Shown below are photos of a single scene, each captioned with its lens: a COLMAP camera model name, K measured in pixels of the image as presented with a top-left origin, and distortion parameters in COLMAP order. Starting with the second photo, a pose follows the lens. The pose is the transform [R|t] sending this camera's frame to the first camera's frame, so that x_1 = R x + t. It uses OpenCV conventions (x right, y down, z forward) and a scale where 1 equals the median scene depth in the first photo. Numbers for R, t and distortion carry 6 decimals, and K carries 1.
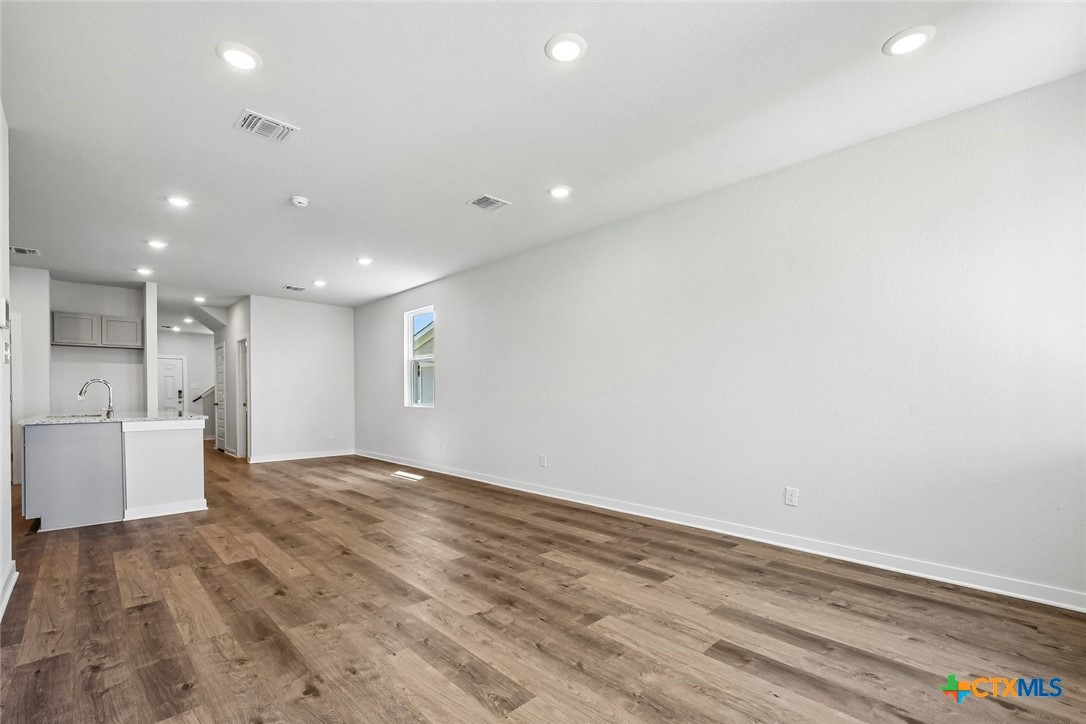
lens RADIAL K [[479.1, 0, 531.0], [0, 479.1, 401.3], [0, 0, 1]] dist [0.004093, -0.003874]
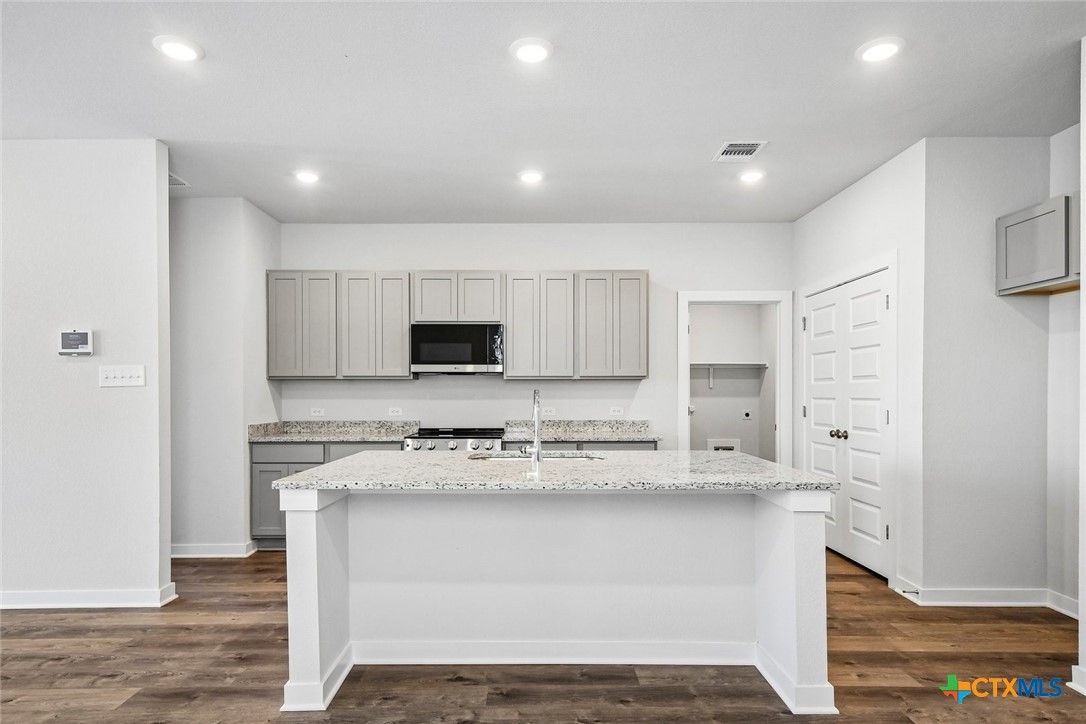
lens RADIAL K [[607.4, 0, 532.7], [0, 607.4, 395.9], [0, 0, 1]] dist [0.016016, -0.001791]
pose [[-0.681403, 0.010378, -0.731835, -0.326690], [-0.006399, 0.999777, 0.020135, -0.040325], [0.731880, 0.018403, -0.681185, 1.111863]]
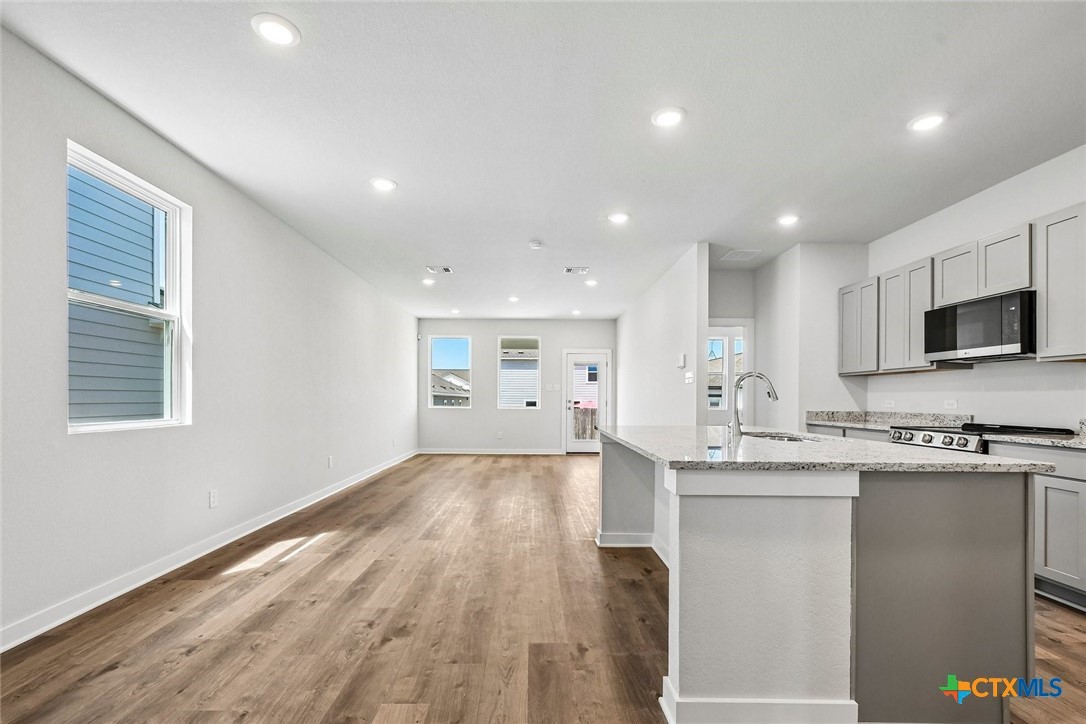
lens RADIAL K [[479.1, 0, 532.0], [0, 479.1, 399.6], [0, 0, 1]] dist [0.004093, -0.003874]
pose [[-0.730591, -0.001690, 0.682813, -0.849335], [0.006961, 0.999927, 0.009923, -0.016347], [-0.682780, 0.012003, -0.730526, 1.228776]]
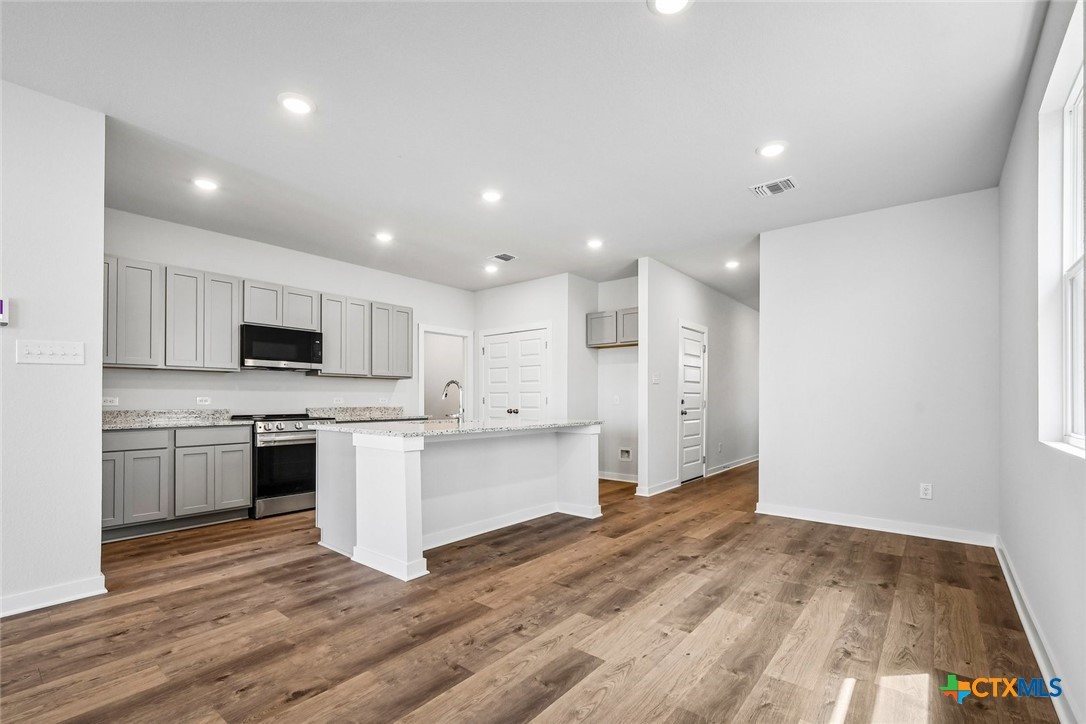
lens RADIAL K [[479.1, 0, 536.6], [0, 479.1, 401.3], [0, 0, 1]] dist [0.004093, -0.003874]
pose [[0.126222, 0.008743, -0.991963, -0.025403], [-0.017029, 0.999833, 0.006646, -0.012923], [0.991856, 0.016053, 0.126350, 0.802200]]
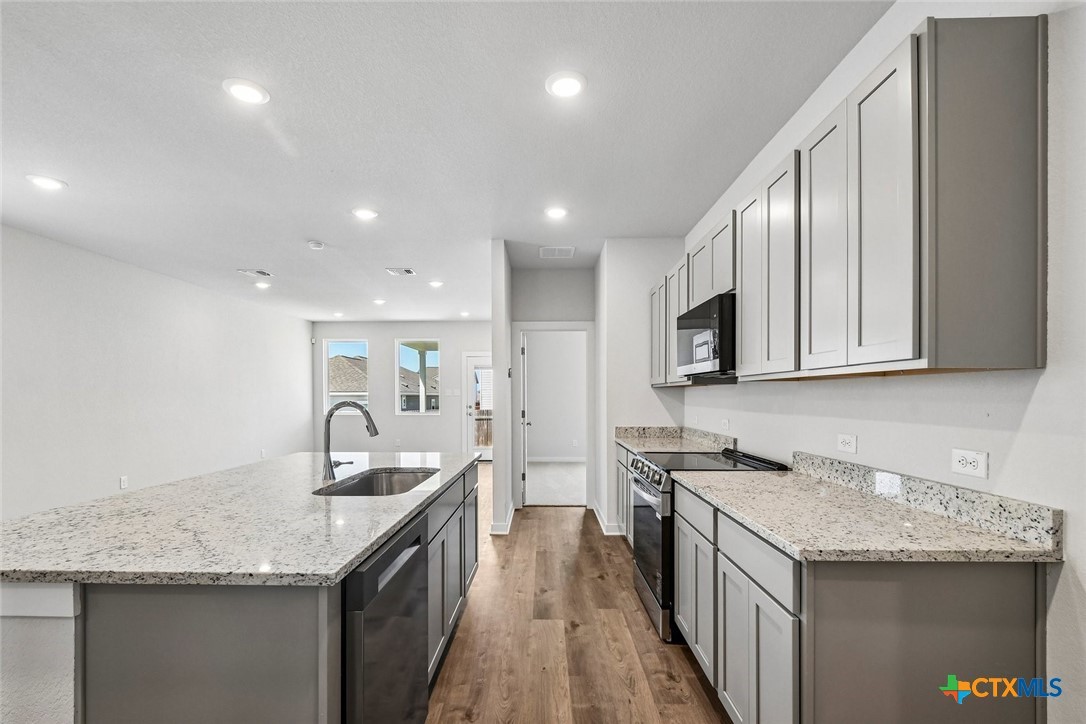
lens RADIAL K [[479.1, 0, 532.0], [0, 479.1, 393.7], [0, 0, 1]] dist [0.004093, -0.003874]
pose [[-0.714770, 0.007603, 0.699318, -1.044967], [0.016278, 0.999851, 0.005767, -0.041026], [-0.699170, 0.015505, -0.714787, 0.931329]]
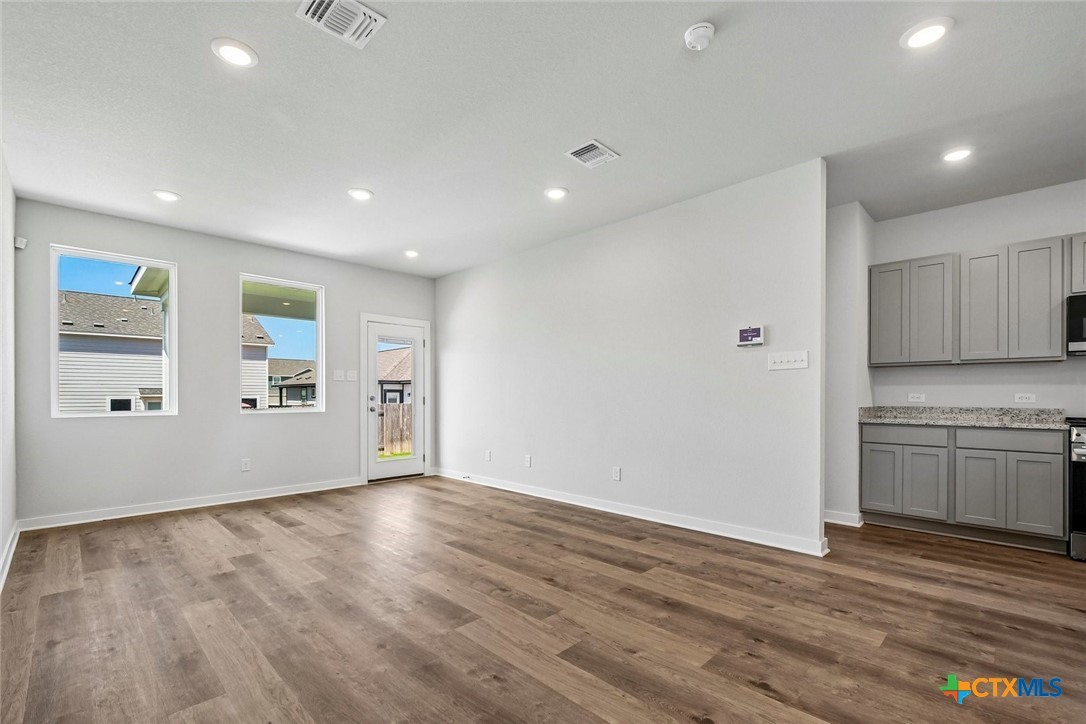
lens RADIAL K [[479.1, 0, 532.2], [0, 479.1, 395.6], [0, 0, 1]] dist [0.004093, -0.003874]
pose [[-0.999761, 0.004014, -0.021508, -0.179676], [0.003675, 0.999869, 0.015779, -0.014687], [0.021568, 0.015696, -0.999644, 0.984701]]
